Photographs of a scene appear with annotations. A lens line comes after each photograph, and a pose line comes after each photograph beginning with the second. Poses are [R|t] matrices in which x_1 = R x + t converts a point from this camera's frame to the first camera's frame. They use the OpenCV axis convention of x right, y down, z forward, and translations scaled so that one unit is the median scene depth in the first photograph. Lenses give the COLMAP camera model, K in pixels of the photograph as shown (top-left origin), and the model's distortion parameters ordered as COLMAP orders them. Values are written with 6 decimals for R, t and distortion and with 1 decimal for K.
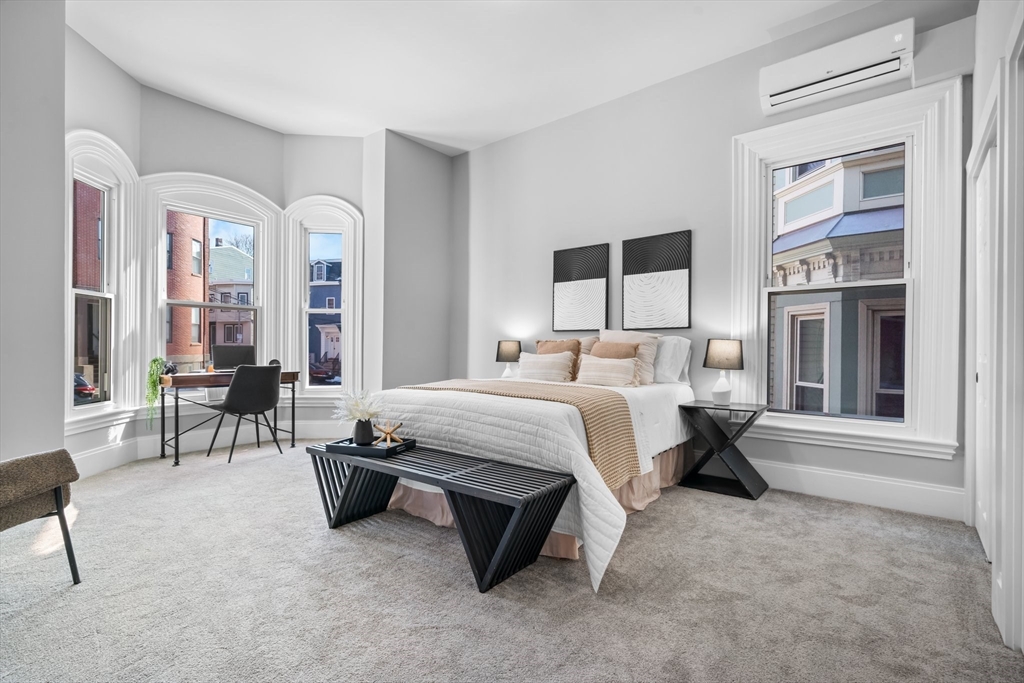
lens RADIAL K [[476.5, 0, 512.0], [0, 476.5, 341.5], [0, 0, 1]] dist [0.001347, 0.000133]
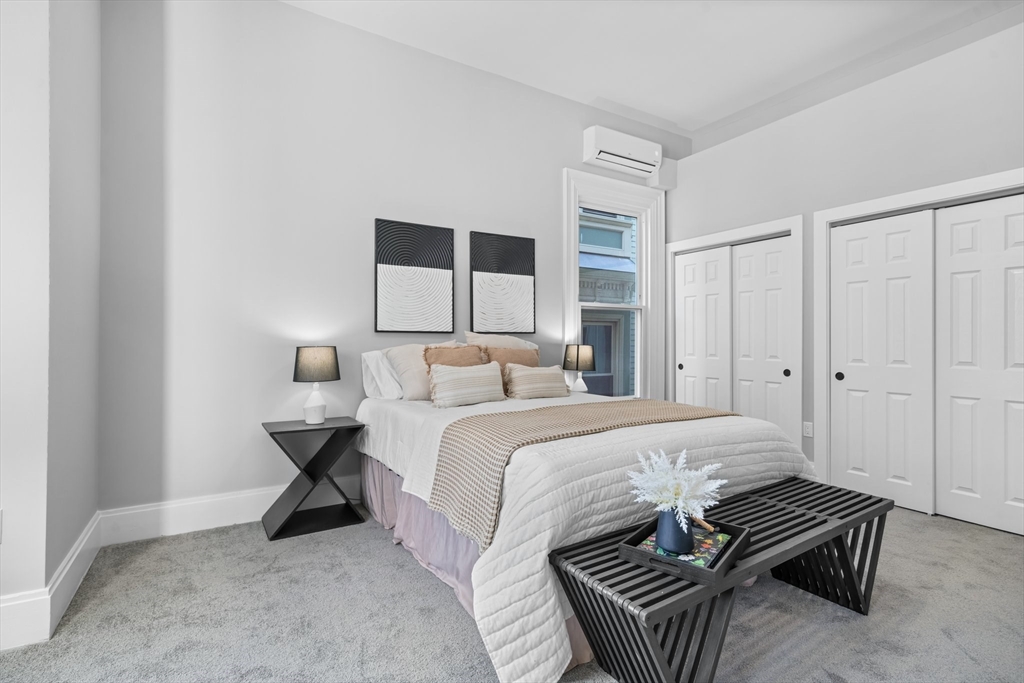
lens RADIAL K [[477.5, 0, 510.6], [0, 477.5, 337.4], [0, 0, 1]] dist [0.000794, 0.000094]
pose [[0.315267, -0.002899, 0.948999, -0.604843], [-0.009198, 0.999939, 0.006111, -0.022953], [-0.948958, -0.010656, 0.315221, 0.682386]]
